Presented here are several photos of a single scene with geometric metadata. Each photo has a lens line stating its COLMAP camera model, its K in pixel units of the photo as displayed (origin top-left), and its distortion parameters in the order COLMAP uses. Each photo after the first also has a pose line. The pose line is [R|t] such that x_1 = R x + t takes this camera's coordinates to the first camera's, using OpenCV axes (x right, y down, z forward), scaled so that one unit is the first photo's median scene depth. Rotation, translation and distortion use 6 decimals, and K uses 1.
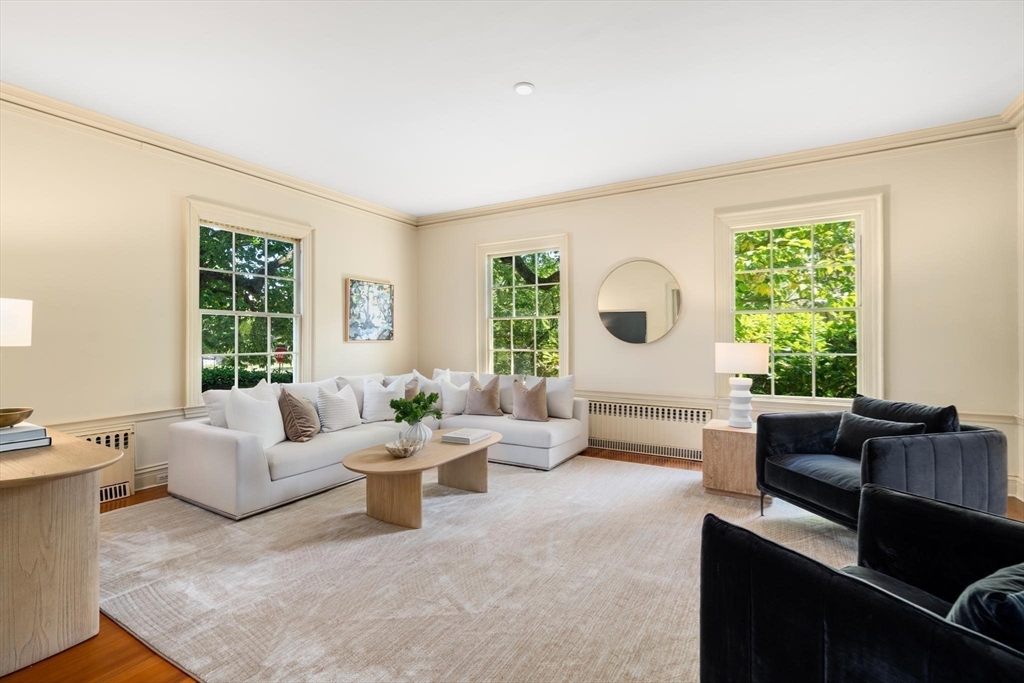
lens RADIAL K [[470.7, 0, 509.4], [0, 470.7, 333.3], [0, 0, 1]] dist [-0.016172, 0.001056]
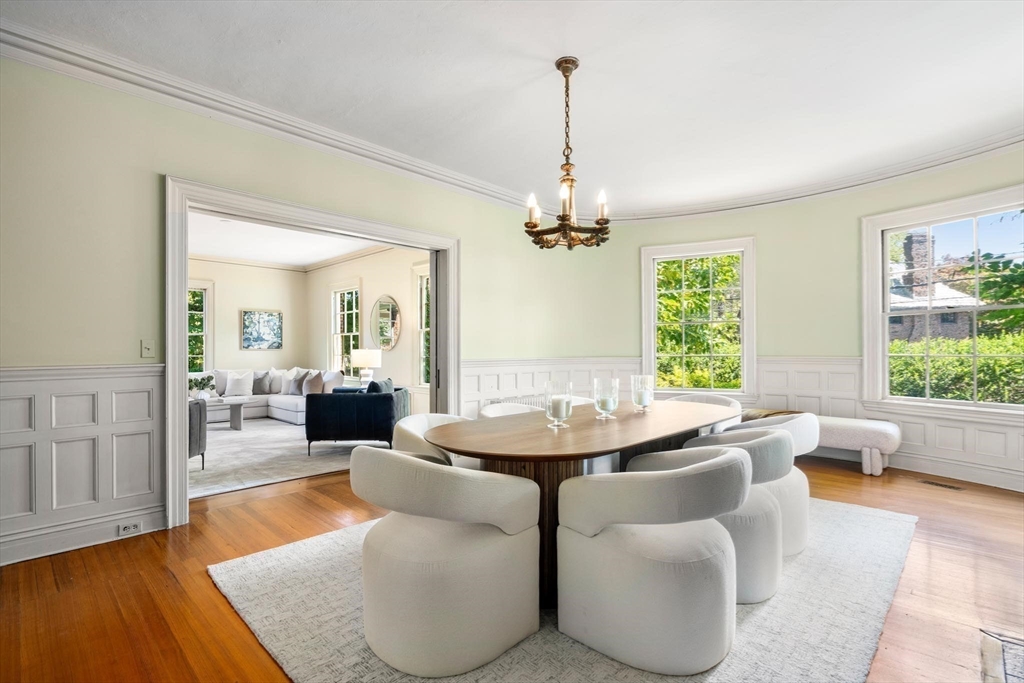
lens RADIAL K [[470.7, 0, 510.0], [0, 470.7, 345.7], [0, 0, 1]] dist [-0.016172, 0.001056]
pose [[0.967919, 0.002544, -0.251251, 0.901815], [0.000614, 0.999922, 0.012492, -0.015073], [0.251263, -0.012245, 0.967841, -0.304705]]
